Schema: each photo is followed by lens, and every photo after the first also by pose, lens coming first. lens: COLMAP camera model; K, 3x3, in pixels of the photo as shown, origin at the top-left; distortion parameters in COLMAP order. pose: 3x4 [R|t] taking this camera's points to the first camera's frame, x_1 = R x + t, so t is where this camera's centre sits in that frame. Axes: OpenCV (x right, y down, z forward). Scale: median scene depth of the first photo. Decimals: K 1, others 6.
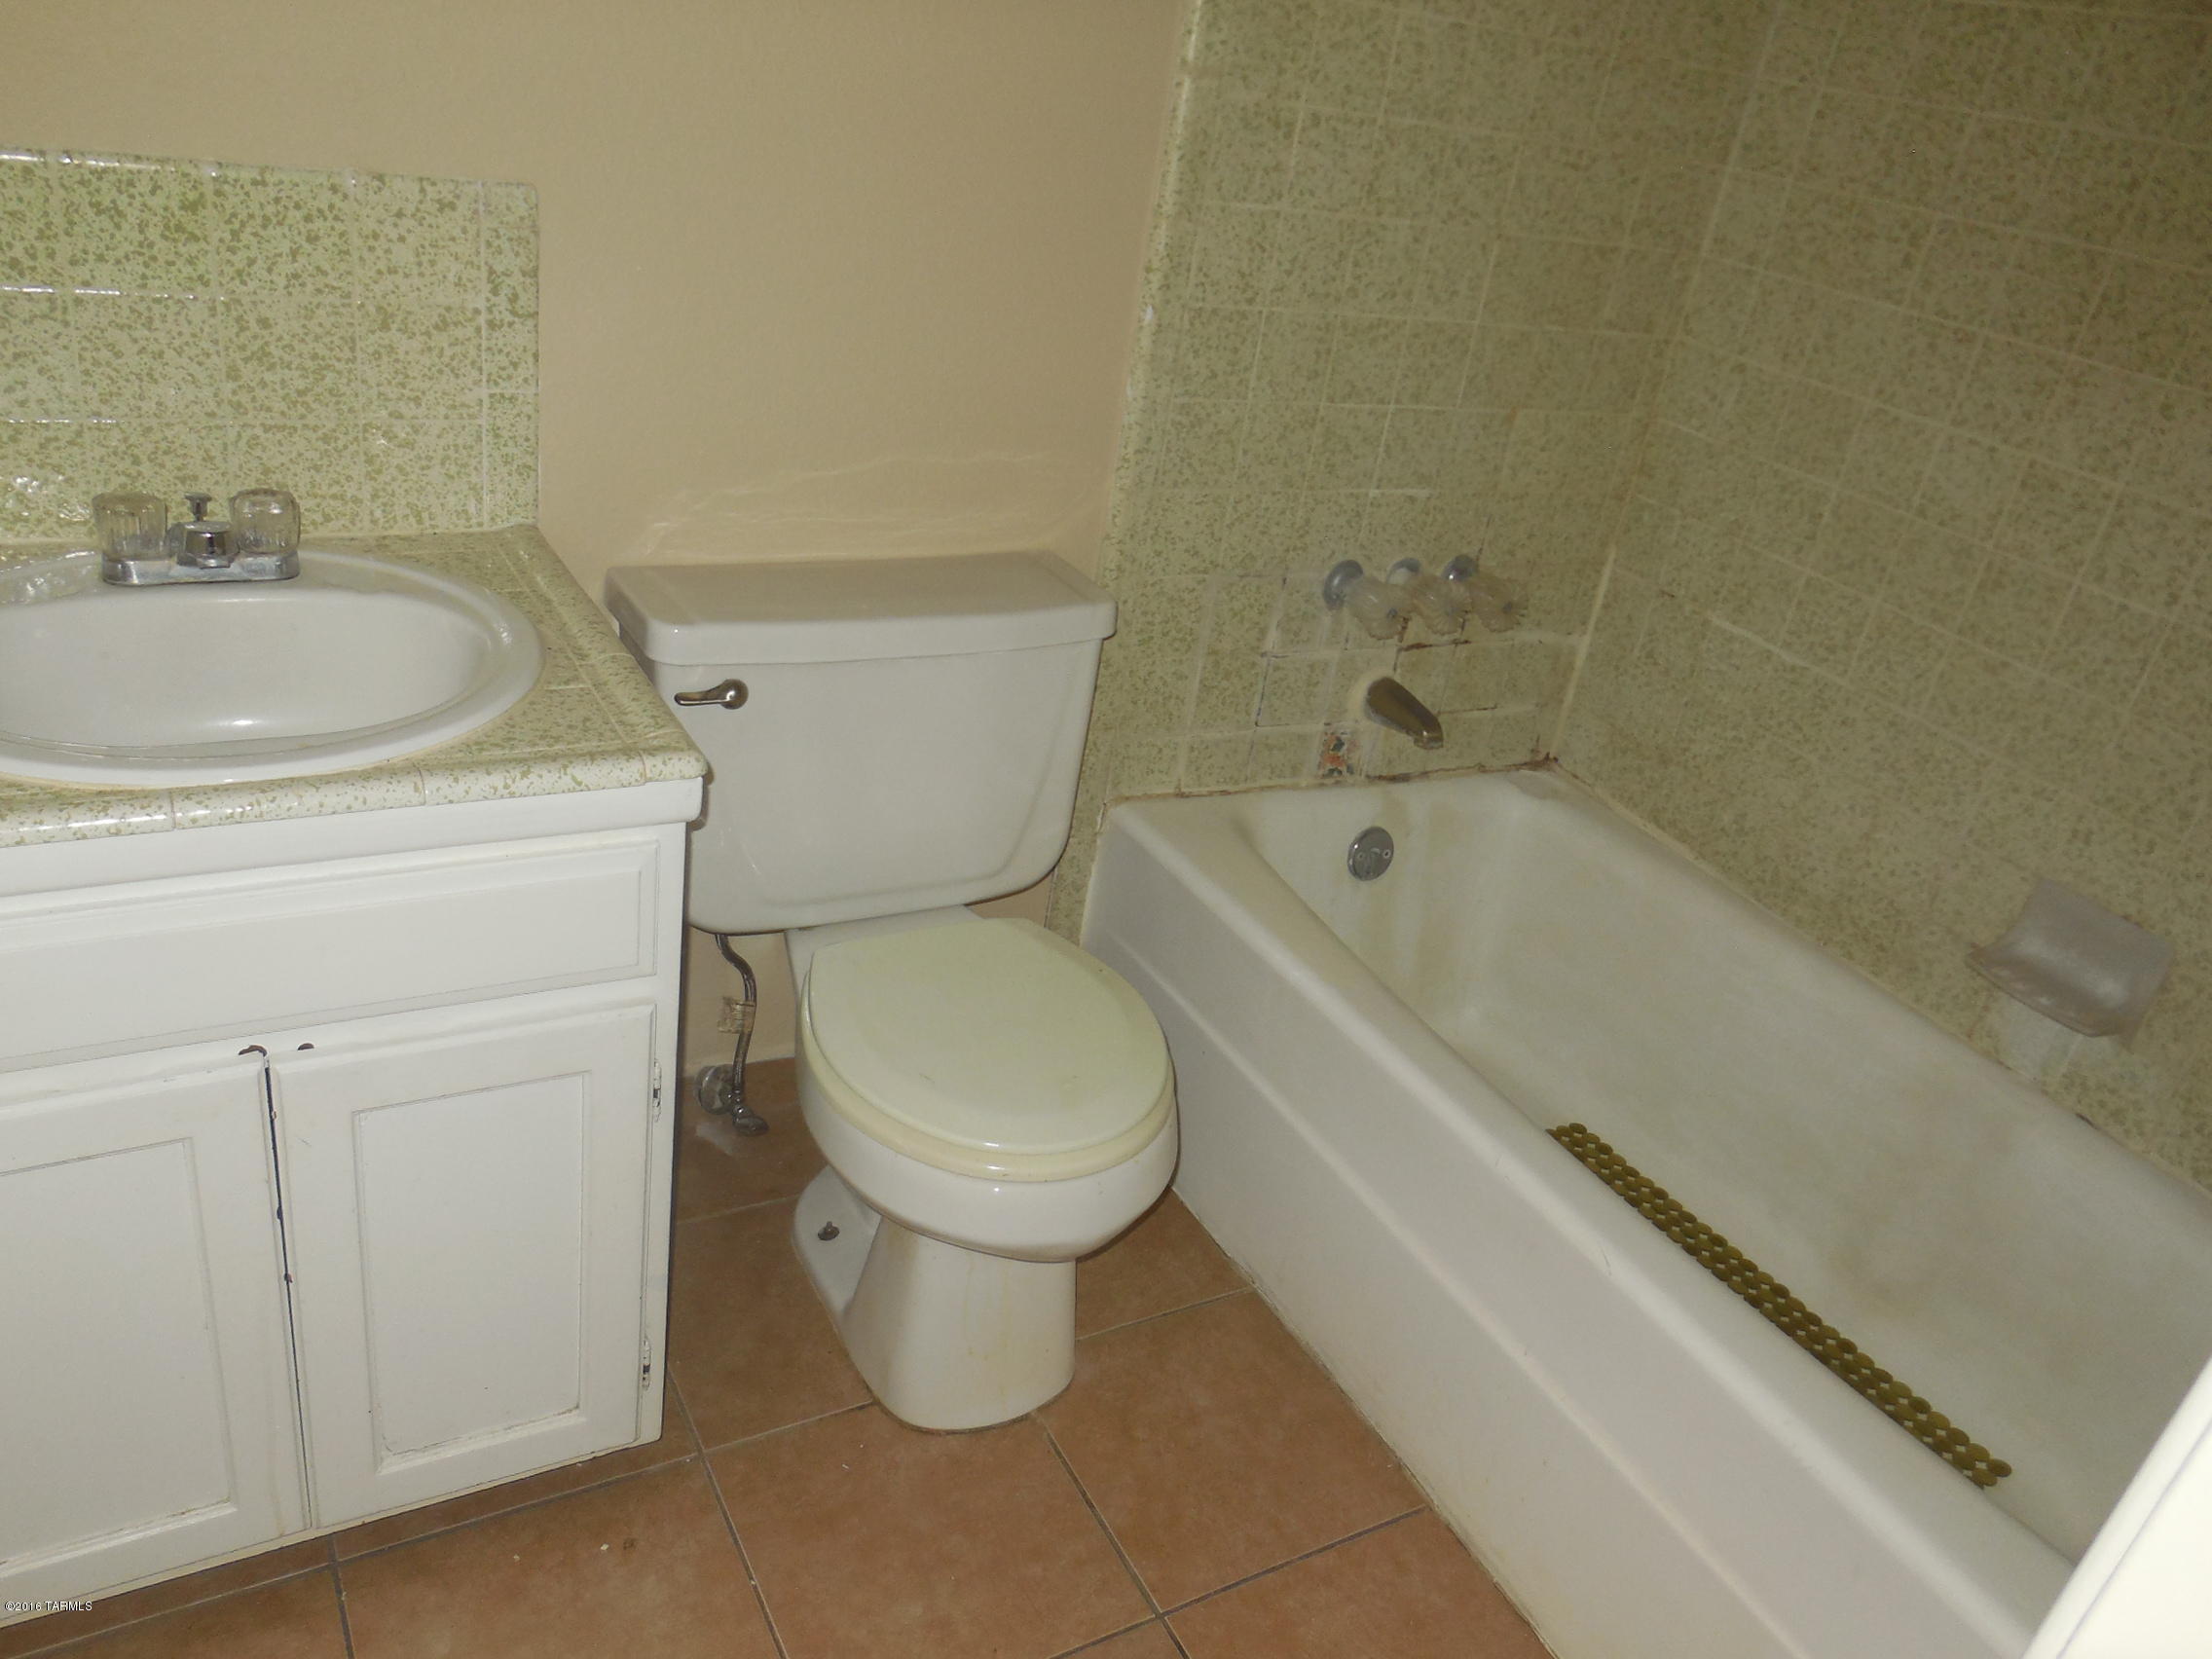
lens RADIAL K [[1618.3, 0, 1106.0], [0, 1618.3, 829.5], [0, 0, 1]] dist [-0.020006, 0.004756]
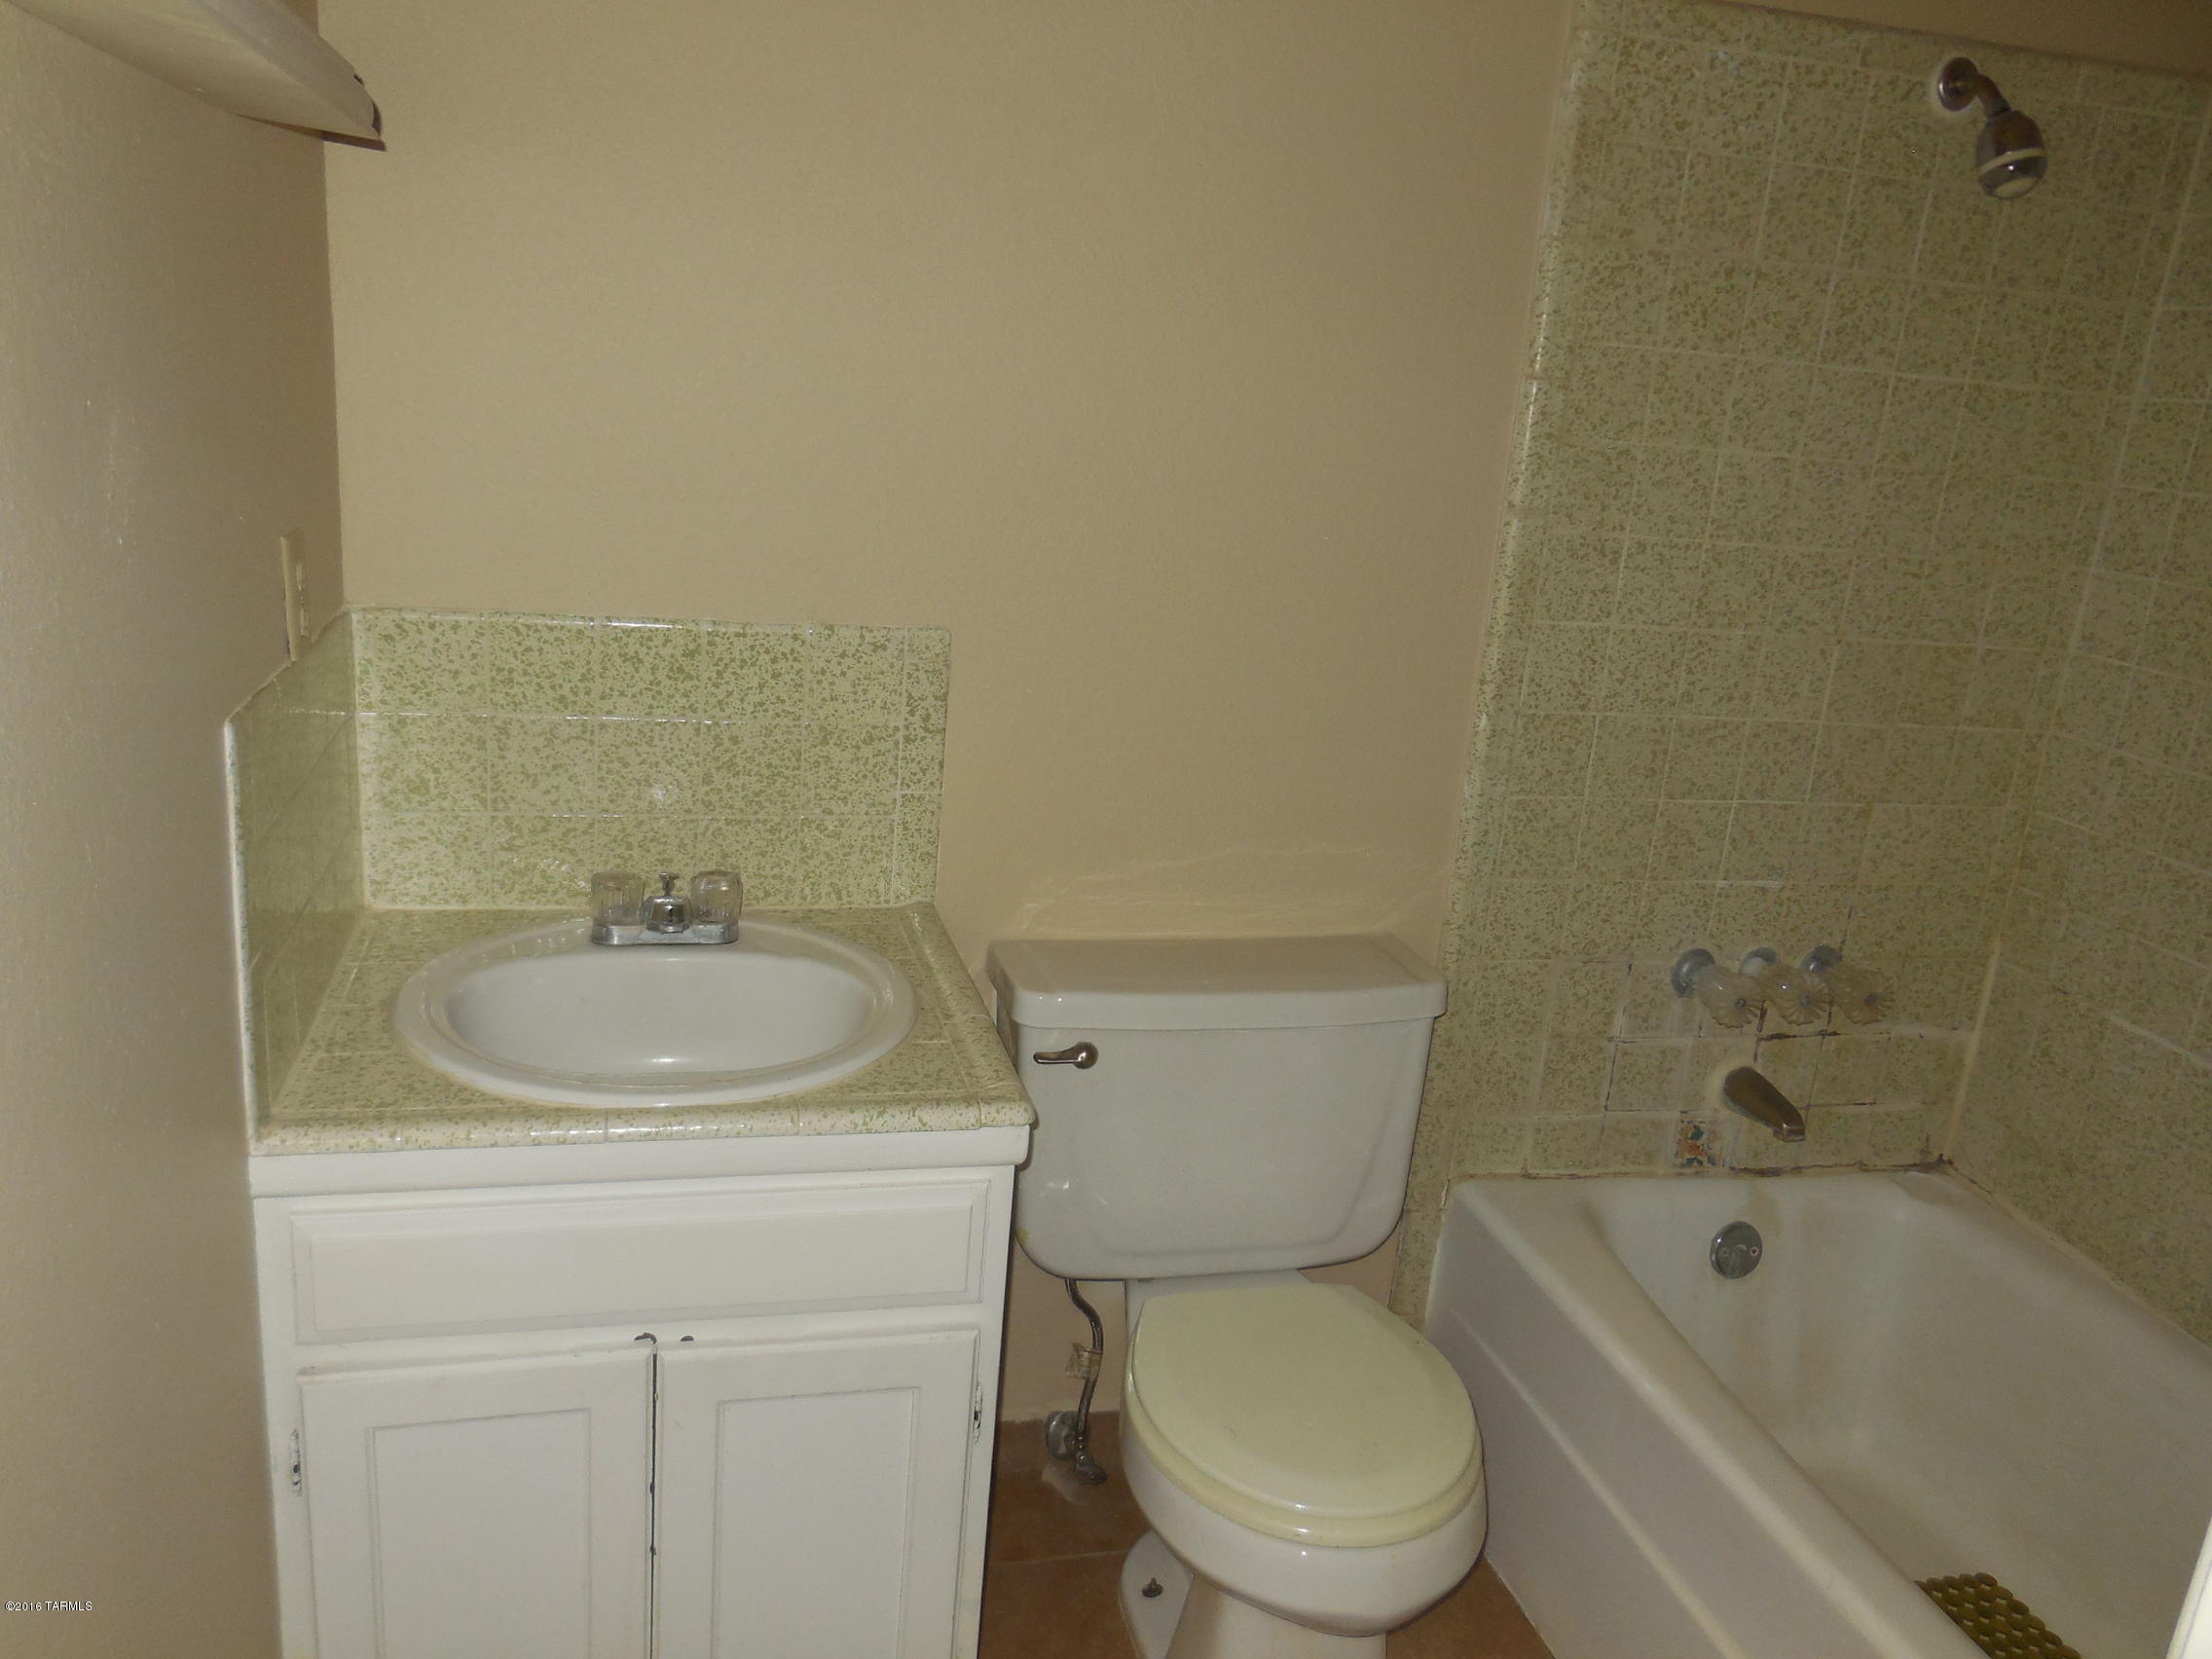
lens RADIAL K [[1627.1, 0, 1106.0], [0, 1627.1, 829.5], [0, 0, 1]] dist [-0.033168, 0.006126]
pose [[0.963162, 0.004219, -0.268888, 0.074537], [-0.065425, 0.973511, -0.219080, 0.008094], [0.260841, 0.228601, 0.937925, -0.073522]]
